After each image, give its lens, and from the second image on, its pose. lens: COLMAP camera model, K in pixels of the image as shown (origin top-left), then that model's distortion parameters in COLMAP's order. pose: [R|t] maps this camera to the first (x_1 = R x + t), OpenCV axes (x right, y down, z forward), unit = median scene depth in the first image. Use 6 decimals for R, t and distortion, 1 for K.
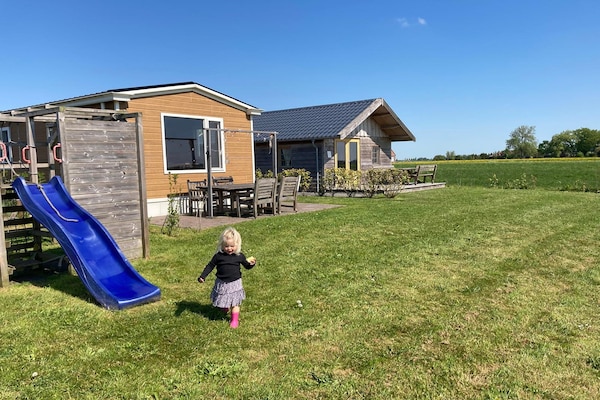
lens RADIAL K [[492.3, 0, 289.7], [0, 492.3, 199.2], [0, 0, 1]] dist [0.046240, -0.155070]
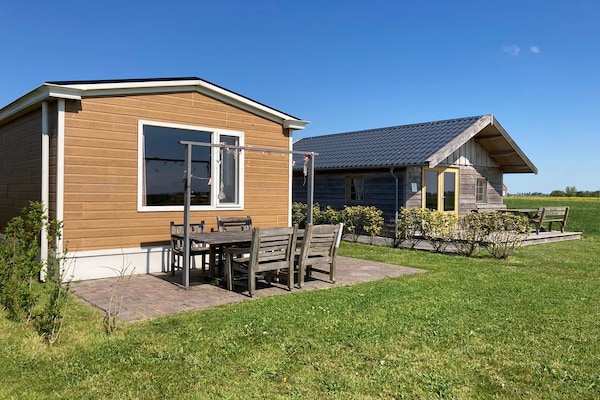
lens RADIAL K [[492.3, 0, 289.7], [0, 492.3, 199.2], [0, 0, 1]] dist [0.046240, -0.155070]
pose [[0.978840, 0.037322, -0.201195, 0.051124], [-0.048743, 0.997451, -0.052110, -0.027599], [0.198737, 0.060815, 0.978164, 0.254680]]
